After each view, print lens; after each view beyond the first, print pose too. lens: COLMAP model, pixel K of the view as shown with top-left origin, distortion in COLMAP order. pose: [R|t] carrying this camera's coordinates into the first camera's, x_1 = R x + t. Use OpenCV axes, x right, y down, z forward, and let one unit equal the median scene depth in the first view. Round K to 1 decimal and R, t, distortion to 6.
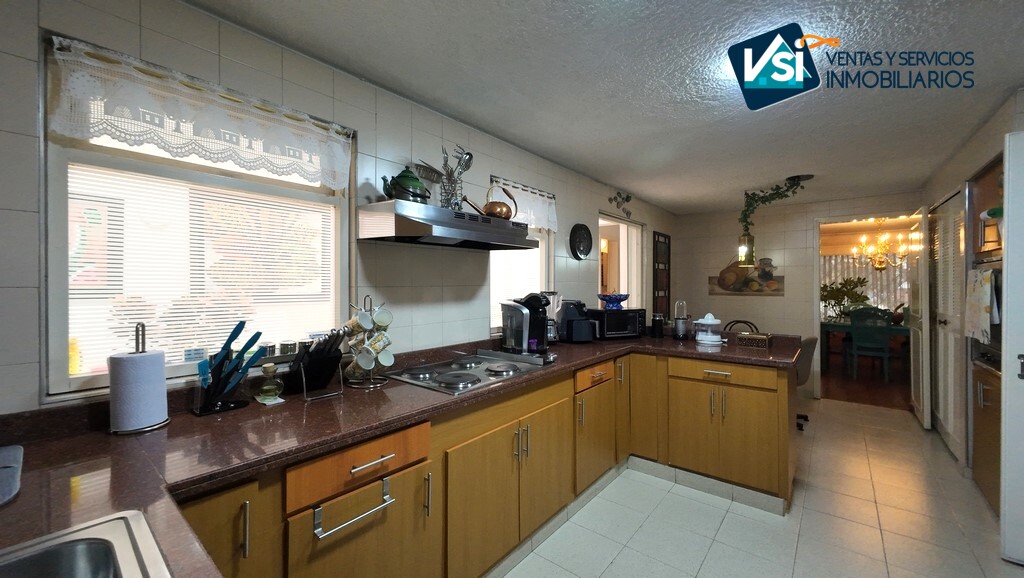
lens RADIAL K [[392.8, 0, 508.6], [0, 392.8, 287.4], [0, 0, 1]] dist [0.007967, -0.000013]
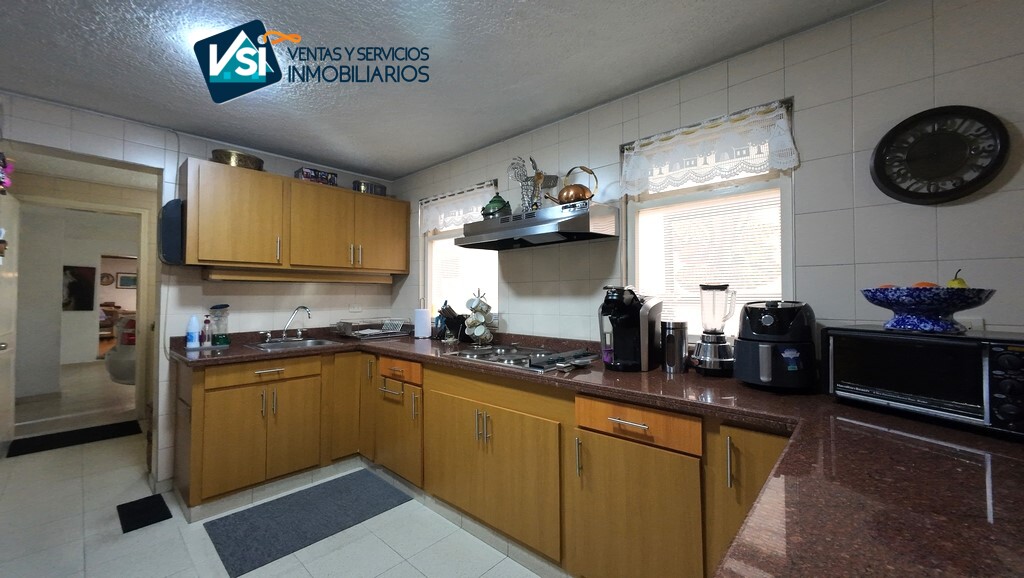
lens RADIAL K [[392.8, 0, 509.3], [0, 392.8, 287.8], [0, 0, 1]] dist [0.007967, -0.000013]
pose [[-0.048247, -0.018140, -0.998671, 0.637520], [-0.005533, 0.999825, -0.017894, 0.024701], [0.998820, 0.004662, -0.048339, 0.655627]]
